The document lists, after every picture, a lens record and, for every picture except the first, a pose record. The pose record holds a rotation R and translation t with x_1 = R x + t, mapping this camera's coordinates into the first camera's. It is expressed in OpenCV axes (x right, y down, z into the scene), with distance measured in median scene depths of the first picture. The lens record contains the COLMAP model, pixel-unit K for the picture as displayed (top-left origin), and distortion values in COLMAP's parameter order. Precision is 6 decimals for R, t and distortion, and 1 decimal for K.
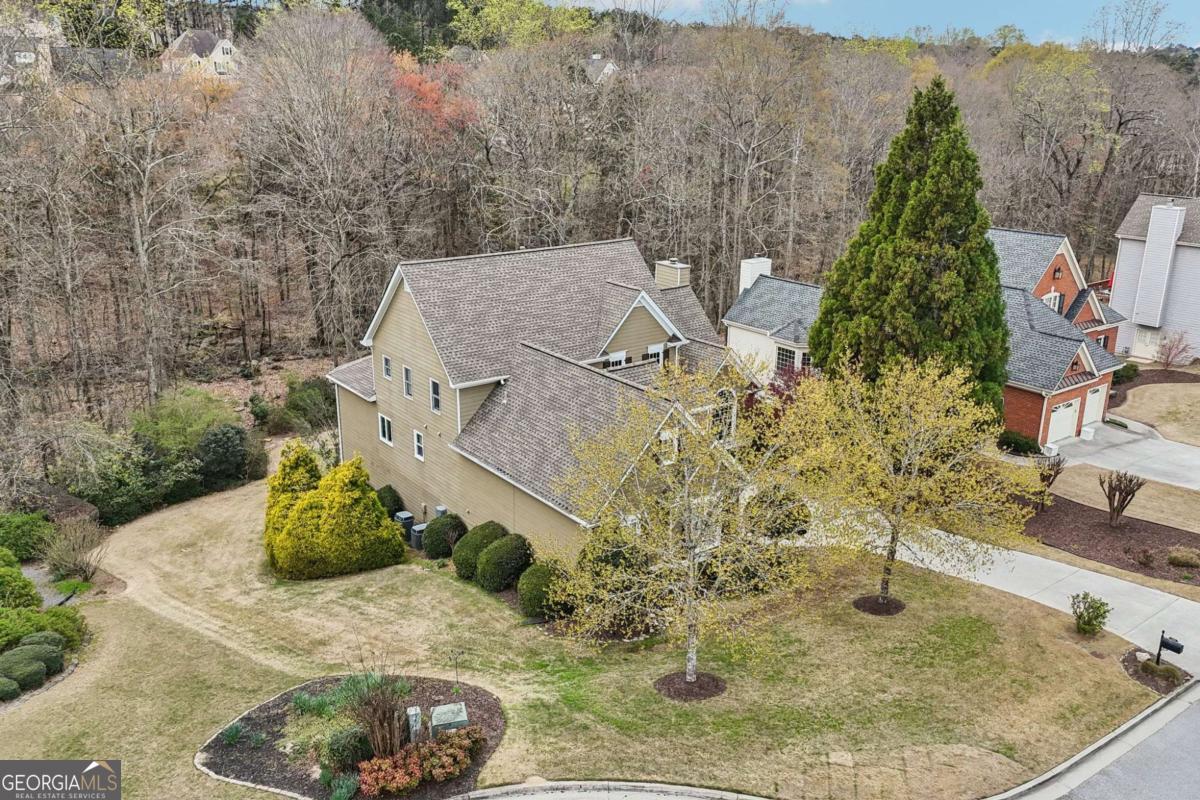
lens RADIAL K [[999.8, 0, 604.6], [0, 999.8, 398.0], [0, 0, 1]] dist [0.040213, -0.005576]
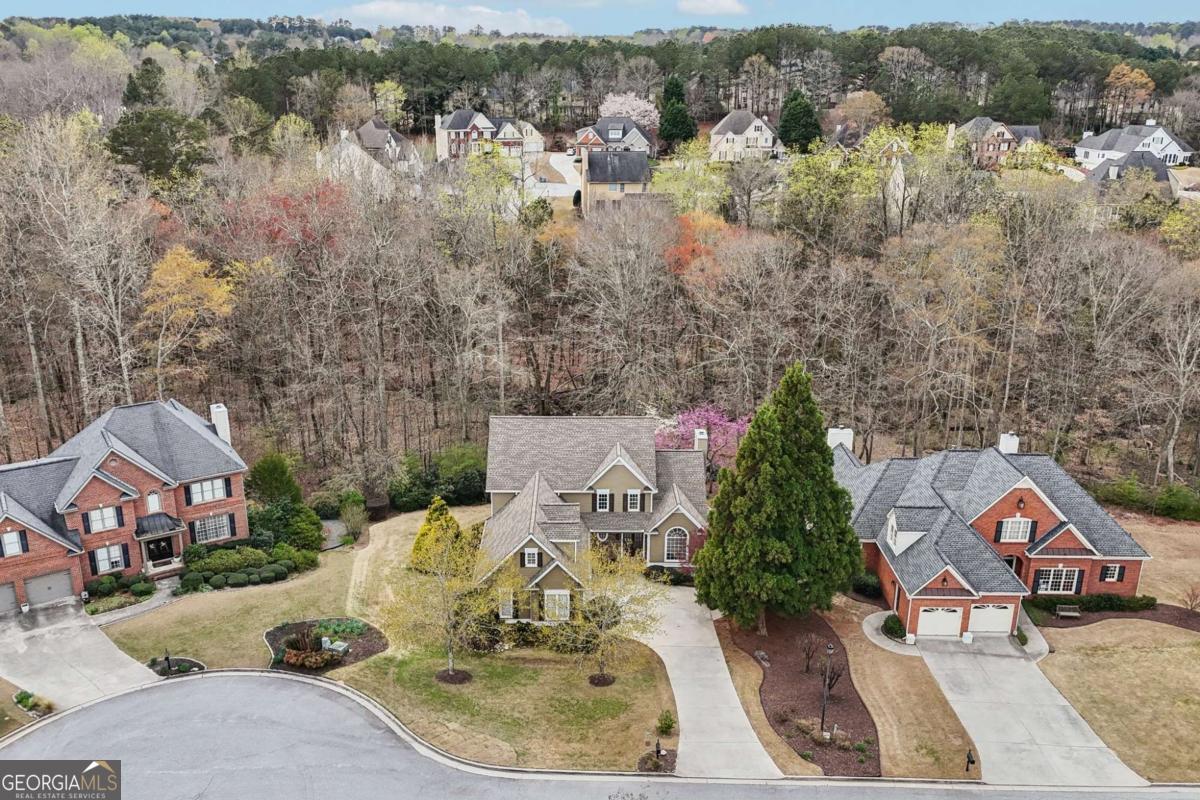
lens RADIAL K [[992.8, 0, 601.4], [0, 992.8, 397.6], [0, 0, 1]] dist [0.094667, -0.110932]
pose [[0.805162, 0.190207, -0.561725, 0.998172], [-0.185014, 0.980463, 0.066804, -0.336475], [0.563457, 0.050139, 0.824623, -0.391523]]
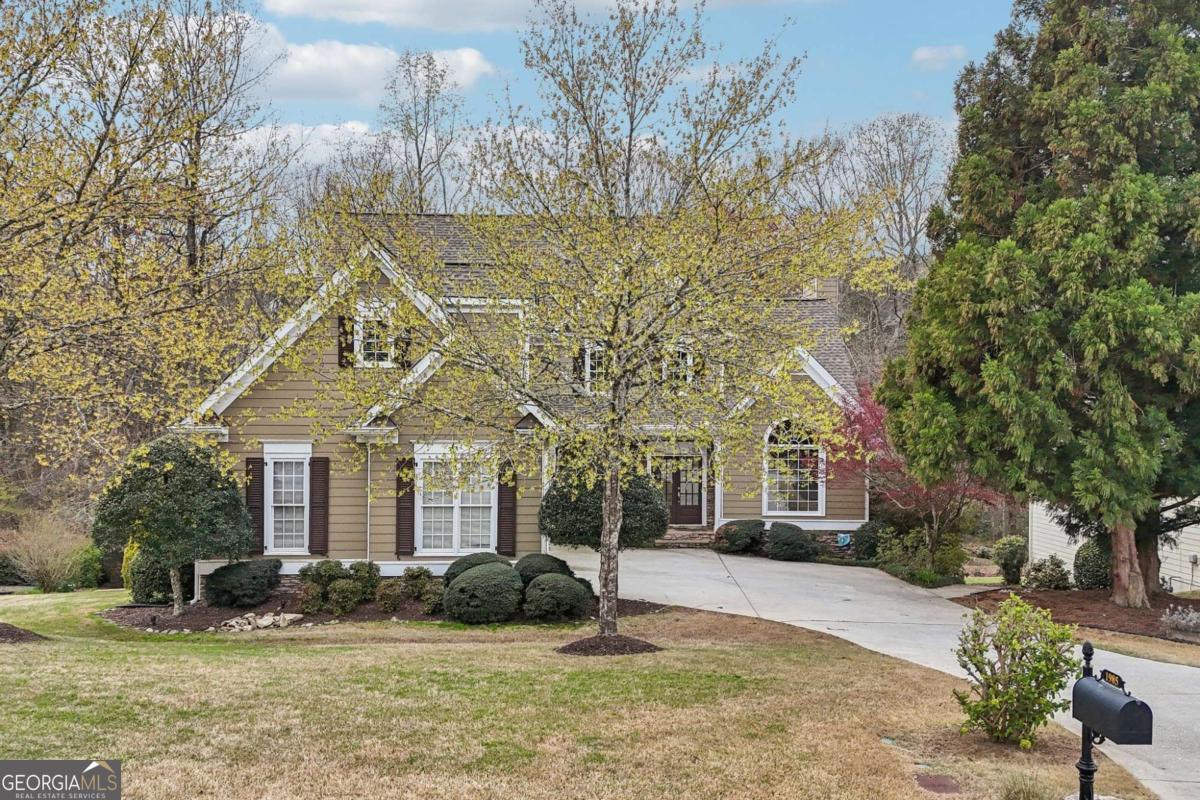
lens RADIAL K [[1016.0, 0, 603.7], [0, 1016.0, 440.5], [0, 0, 1]] dist [0.086268, -0.106764]
pose [[0.815488, 0.012729, -0.578634, 0.444157], [-0.177362, 0.957155, -0.228906, 0.190834], [0.550929, 0.289298, 0.782806, 0.559944]]
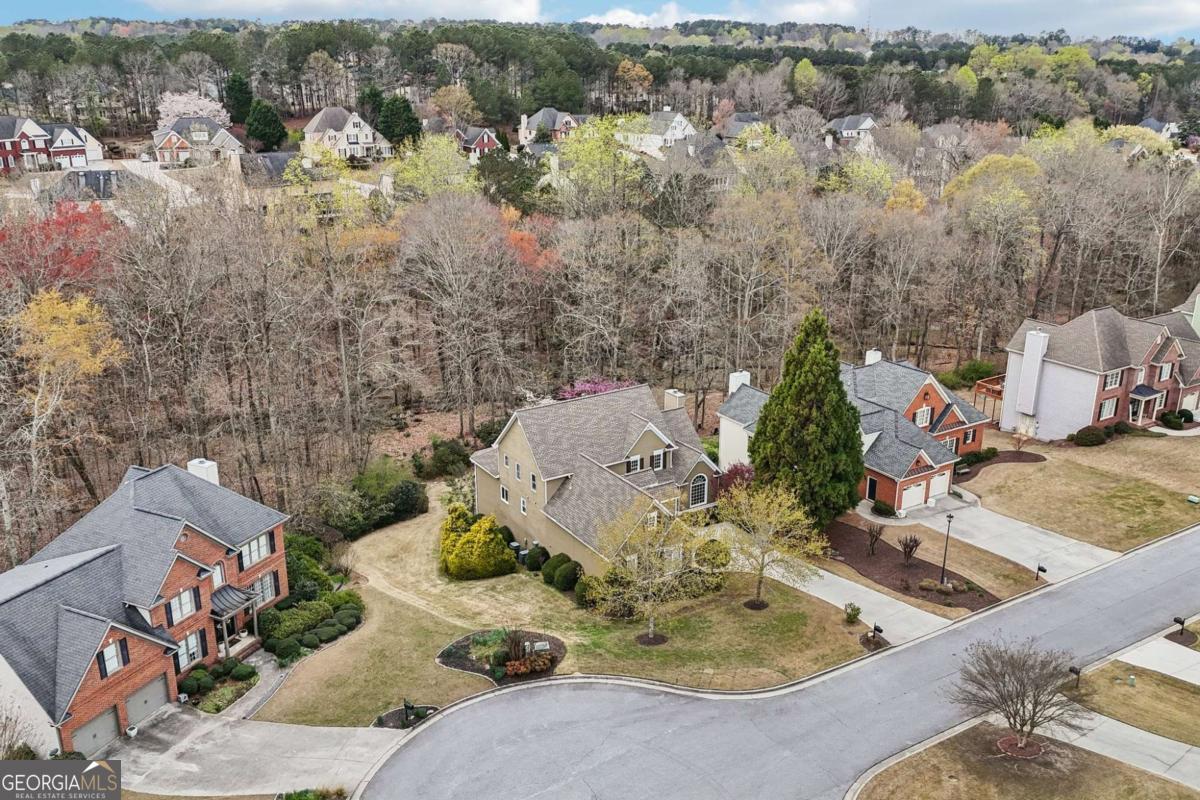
lens RADIAL K [[992.8, 0, 601.4], [0, 992.8, 397.6], [0, 0, 1]] dist [0.094667, -0.110932]
pose [[0.996464, 0.018454, -0.081975, 0.106565], [-0.017088, 0.999704, 0.017325, -0.199527], [0.082270, -0.015863, 0.996484, -0.844960]]
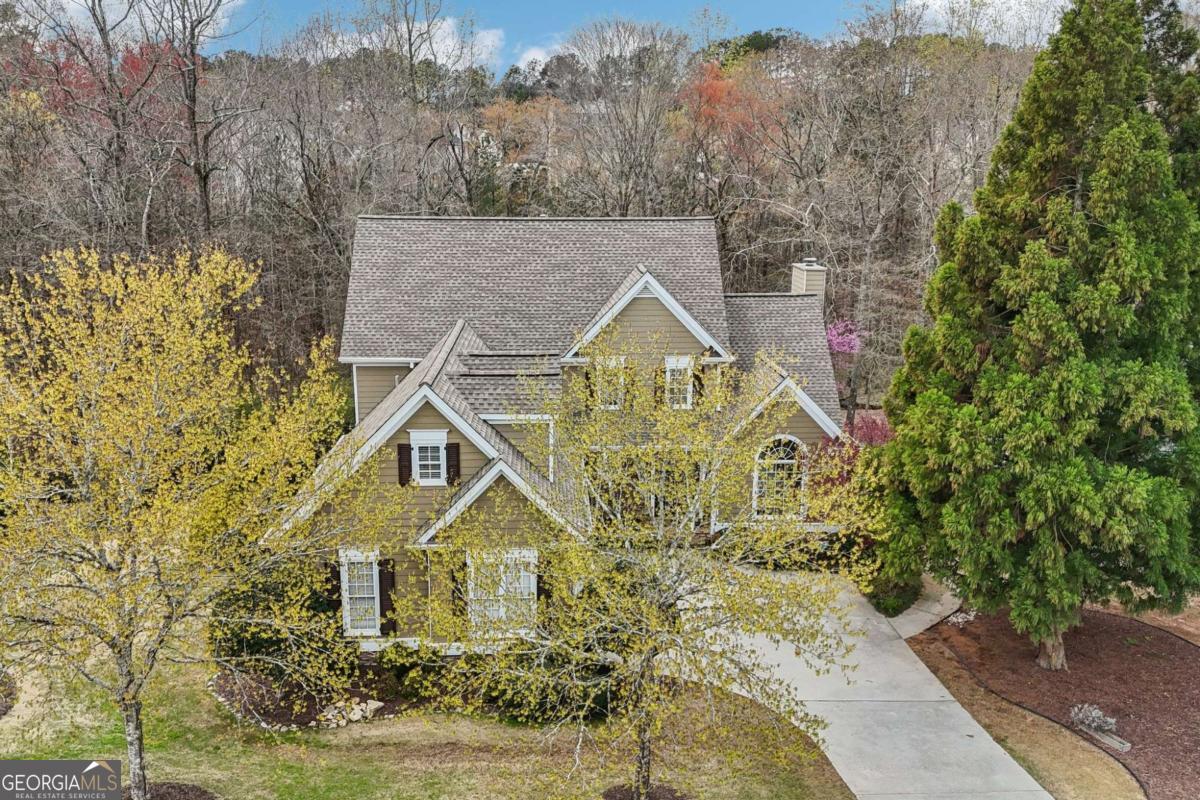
lens RADIAL K [[1001.2, 0, 600.0], [0, 1001.2, 400.0], [0, 0, 1]] dist [0.083198, -0.121676]
pose [[0.825821, 0.120755, -0.550851, 0.455919], [-0.170601, 0.984530, -0.039937, 0.016533], [0.537507, 0.126957, 0.833647, 0.441600]]
